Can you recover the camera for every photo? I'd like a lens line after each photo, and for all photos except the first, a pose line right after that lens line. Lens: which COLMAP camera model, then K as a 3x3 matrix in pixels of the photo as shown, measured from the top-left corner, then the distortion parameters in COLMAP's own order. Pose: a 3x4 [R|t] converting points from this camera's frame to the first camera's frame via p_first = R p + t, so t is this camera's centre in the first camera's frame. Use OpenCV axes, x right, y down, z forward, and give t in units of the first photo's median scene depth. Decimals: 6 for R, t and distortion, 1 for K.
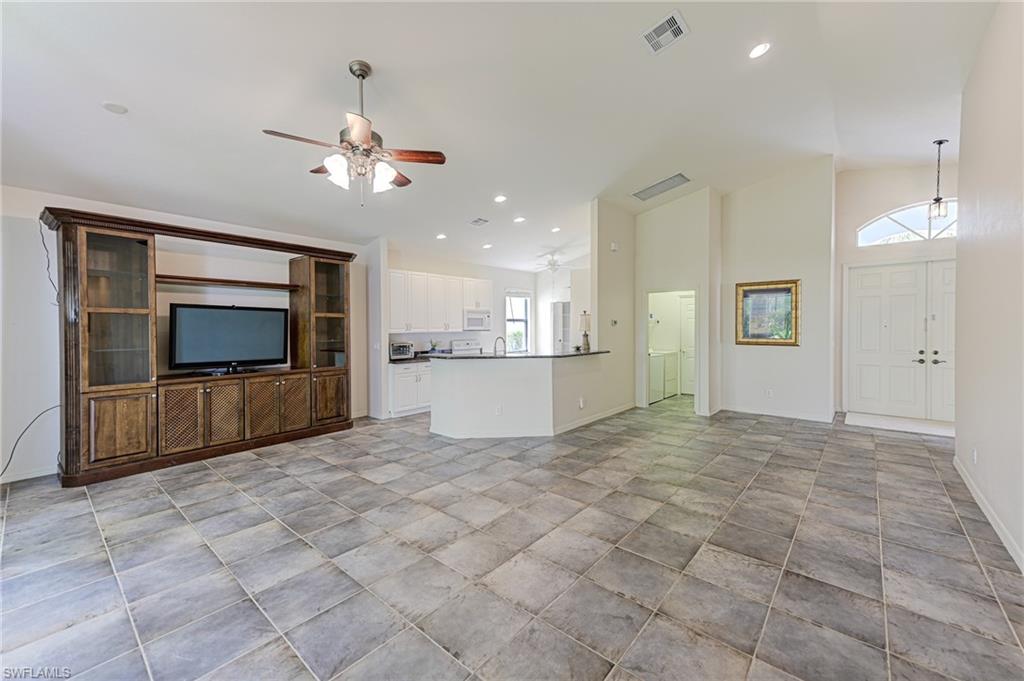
lens RADIAL K [[409.5, 0, 496.8], [0, 409.5, 335.8], [0, 0, 1]] dist [0.024601, -0.000368]
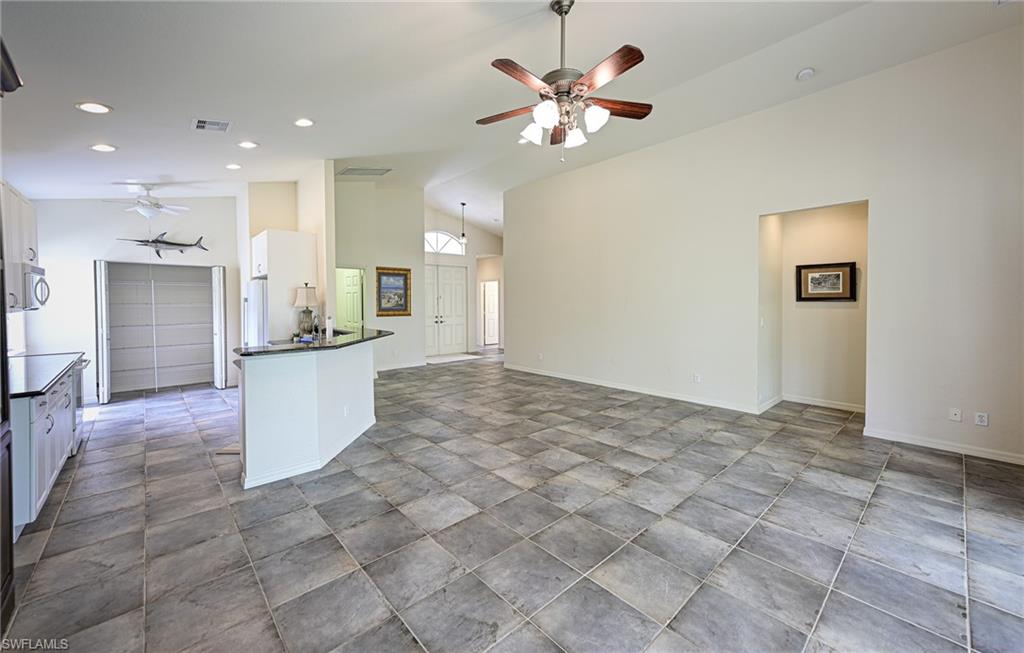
lens RADIAL K [[403.3, 0, 508.9], [0, 403.3, 309.8], [0, 0, 1]] dist [0.023226, 0.000132]
pose [[0.096990, -0.017944, 0.995124, -0.884696], [0.023999, 0.999589, 0.015685, -0.013098], [-0.994996, 0.022361, 0.097381, 0.763287]]
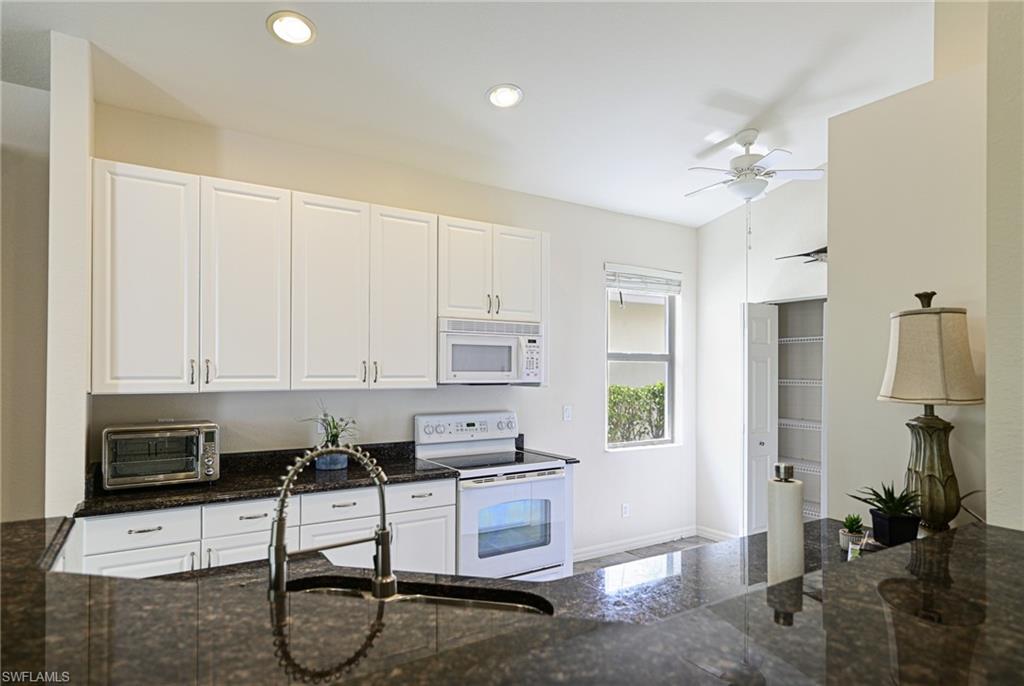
lens RADIAL K [[570.3, 0, 518.6], [0, 570.3, 376.7], [0, 0, 1]] dist [-0.001200, -0.000429]
pose [[0.967345, 0.011942, -0.253183, 0.158753], [-0.015658, 0.999797, -0.012667, -0.026570], [0.252980, 0.016218, 0.967336, 1.080699]]
